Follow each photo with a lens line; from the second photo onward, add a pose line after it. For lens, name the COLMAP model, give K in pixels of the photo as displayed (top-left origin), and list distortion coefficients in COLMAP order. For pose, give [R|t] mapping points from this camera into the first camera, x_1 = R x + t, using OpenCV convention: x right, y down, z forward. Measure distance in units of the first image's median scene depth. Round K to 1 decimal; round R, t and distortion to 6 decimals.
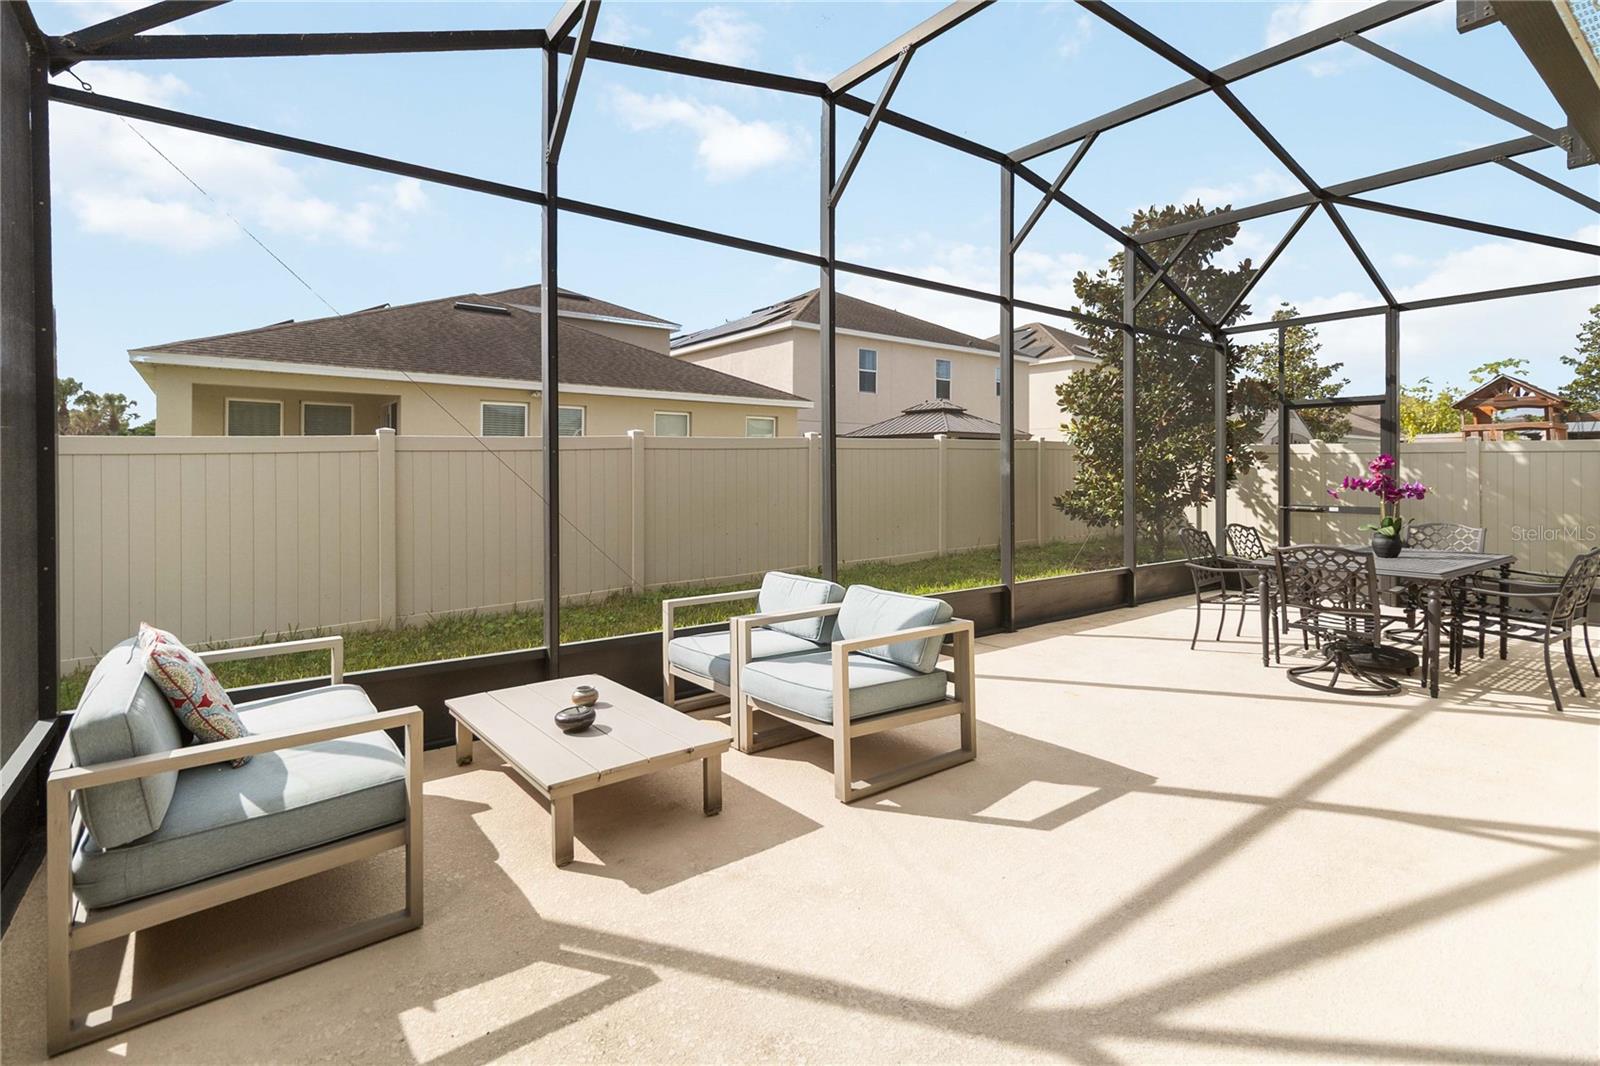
lens RADIAL K [[748.6, 0, 803.3], [0, 748.6, 475.3], [0, 0, 1]] dist [-0.000658, -0.000549]
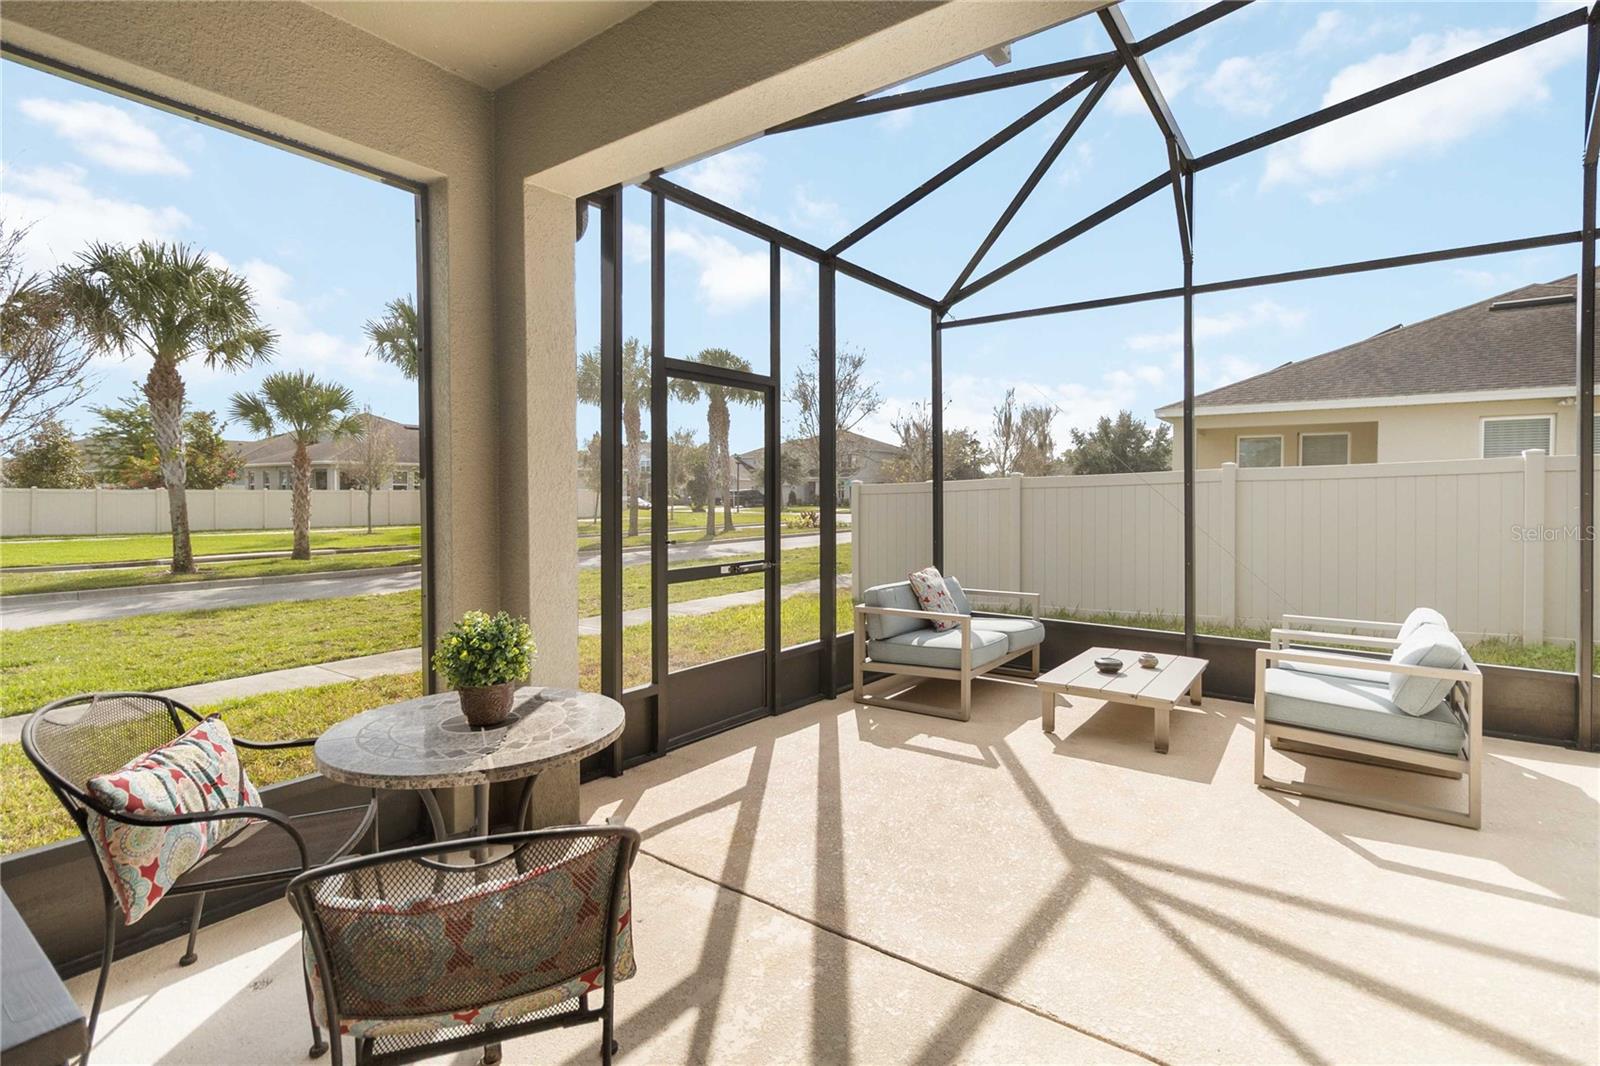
lens RADIAL K [[748.6, 0, 803.3], [0, 748.6, 475.3], [0, 0, 1]] dist [-0.000658, -0.000549]
pose [[0.276982, -0.027429, -0.960484, 1.011282], [-0.007317, 0.999503, -0.030653, 0.000754], [0.960847, 0.015518, 0.276643, 0.003461]]
